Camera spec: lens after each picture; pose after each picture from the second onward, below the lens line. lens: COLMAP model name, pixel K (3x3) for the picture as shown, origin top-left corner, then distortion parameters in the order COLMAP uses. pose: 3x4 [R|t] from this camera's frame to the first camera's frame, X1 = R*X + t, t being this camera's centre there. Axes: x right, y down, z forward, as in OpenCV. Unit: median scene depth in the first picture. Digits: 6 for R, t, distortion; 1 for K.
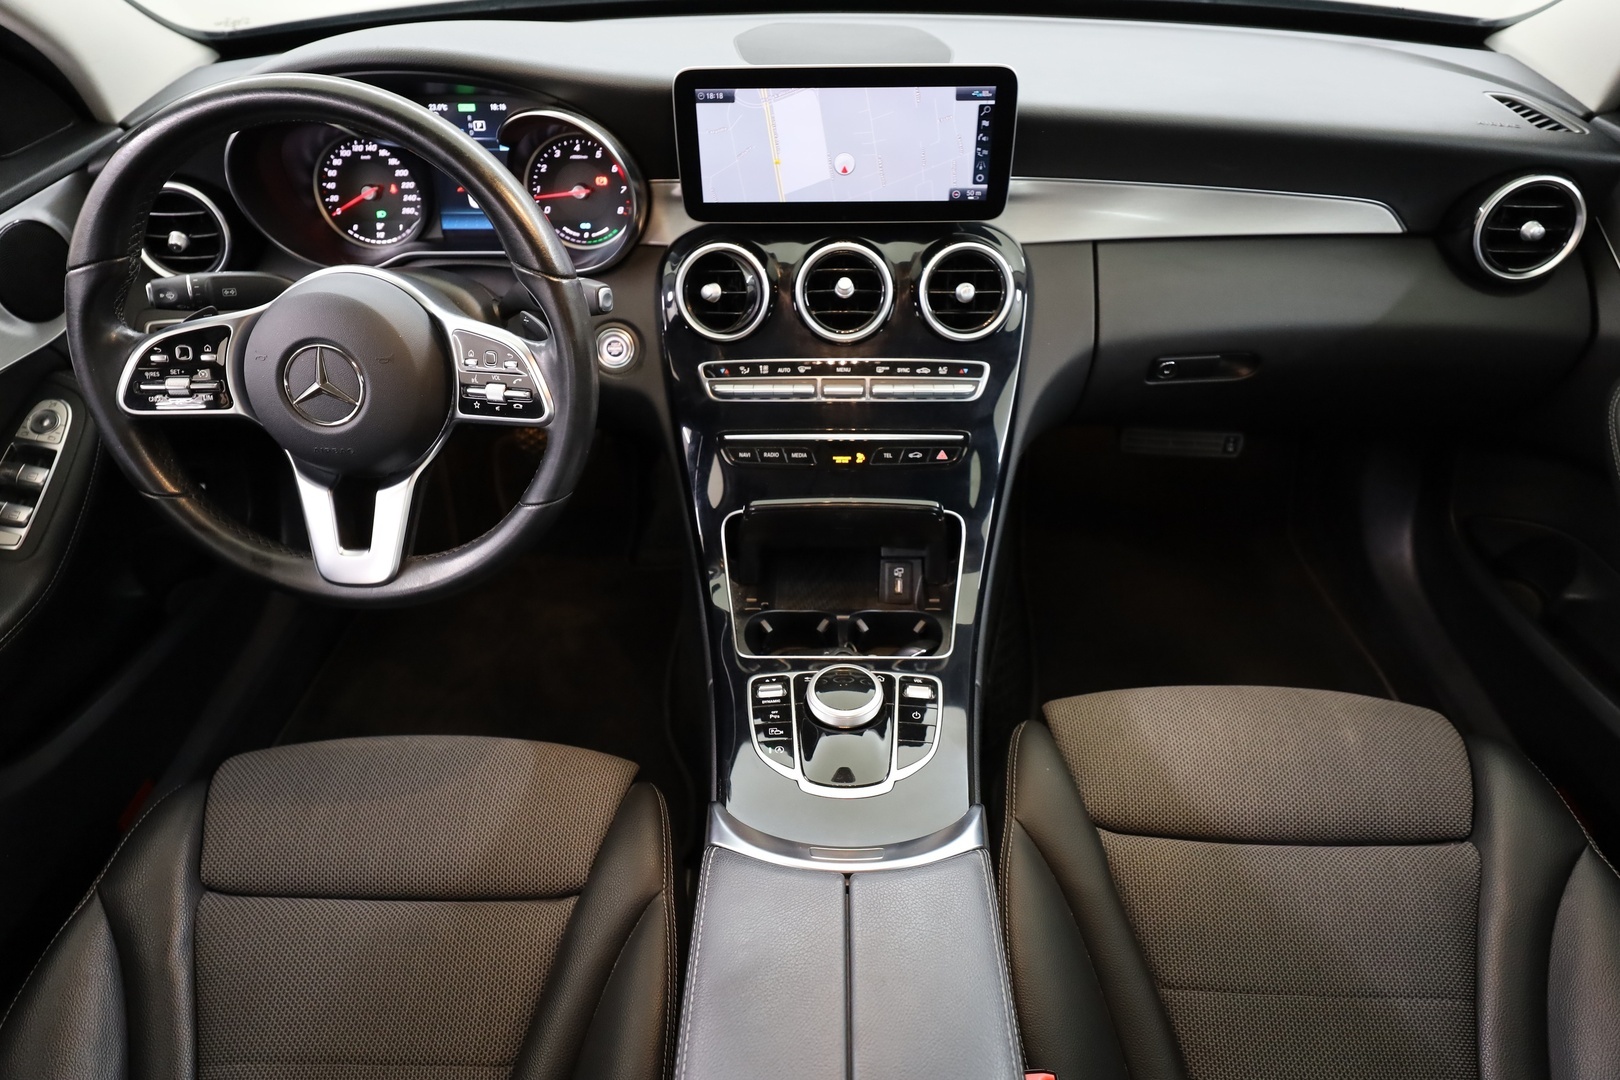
lens RADIAL K [[991.7, 0, 810.0], [0, 991.7, 540.0], [0, 0, 1]] dist [-0.008516, -0.001347]
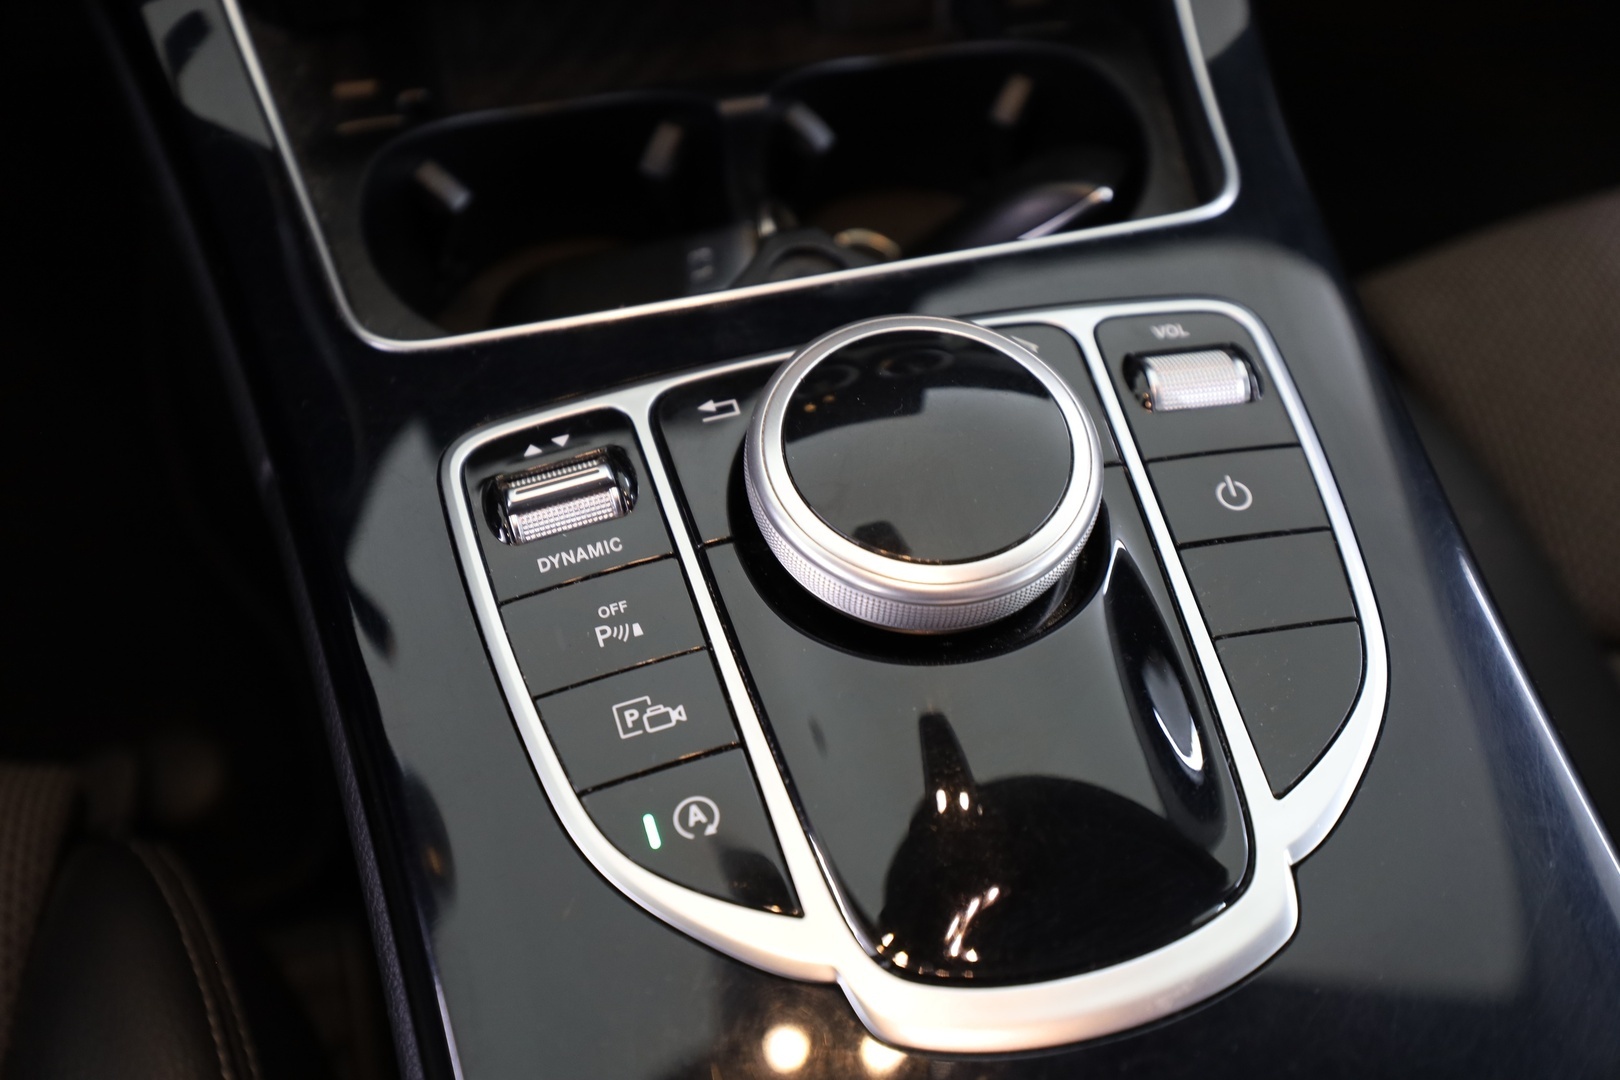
lens RADIAL K [[1468.0, 0, 810.0], [0, 1468.0, 540.0], [0, 0, 1]] dist [-0.013122, -0.005827]
pose [[0.958129, -0.203118, 0.201823, -0.048096], [0.118504, 0.922932, 0.366269, 0.045099], [-0.260664, -0.327016, 0.908358, 0.617279]]
